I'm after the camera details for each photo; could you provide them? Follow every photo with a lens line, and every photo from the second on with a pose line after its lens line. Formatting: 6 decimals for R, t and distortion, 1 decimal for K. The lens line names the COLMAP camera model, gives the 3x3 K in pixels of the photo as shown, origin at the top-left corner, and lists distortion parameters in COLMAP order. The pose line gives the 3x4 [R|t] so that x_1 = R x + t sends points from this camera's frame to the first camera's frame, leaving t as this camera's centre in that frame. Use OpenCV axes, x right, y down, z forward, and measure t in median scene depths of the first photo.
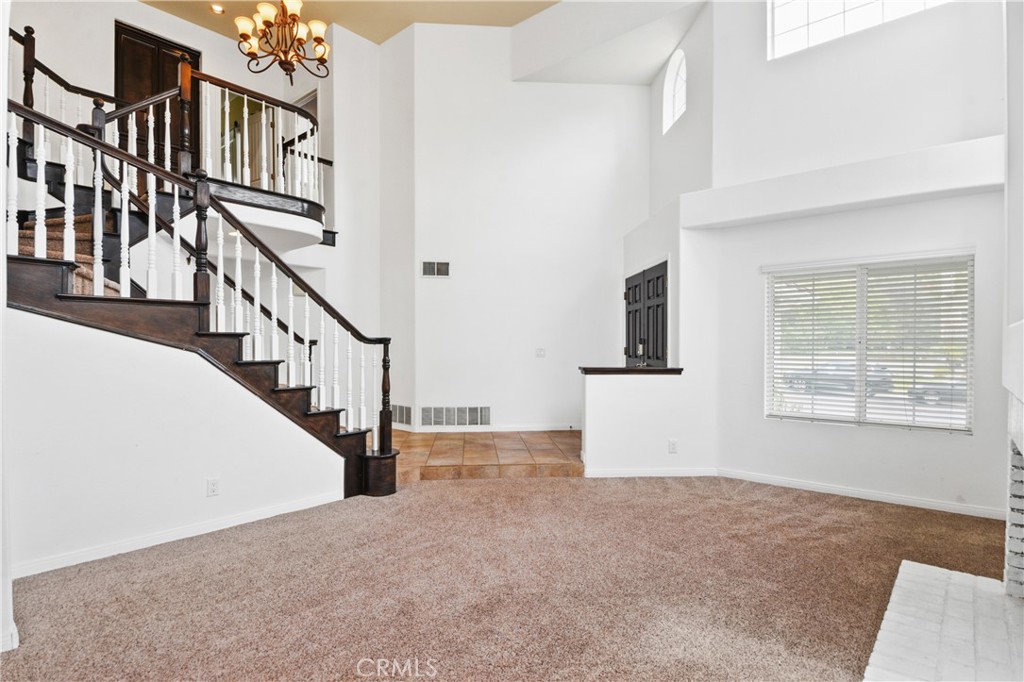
lens RADIAL K [[516.6, 0, 517.6], [0, 516.6, 344.5], [0, 0, 1]] dist [0.006860, -0.005922]
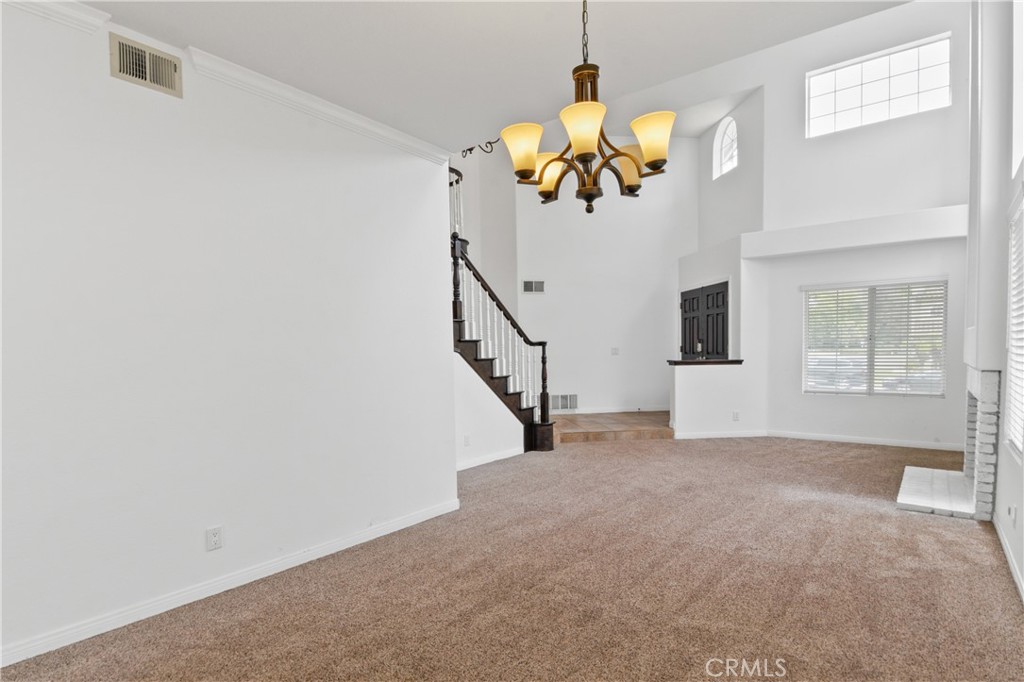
lens RADIAL K [[516.6, 0, 517.6], [0, 516.6, 366.0], [0, 0, 1]] dist [0.006860, -0.005922]
pose [[0.999147, -0.019180, 0.036575, -0.351800], [0.017853, 0.999182, 0.036273, 0.001635], [-0.037240, -0.035589, 0.998672, -0.383142]]
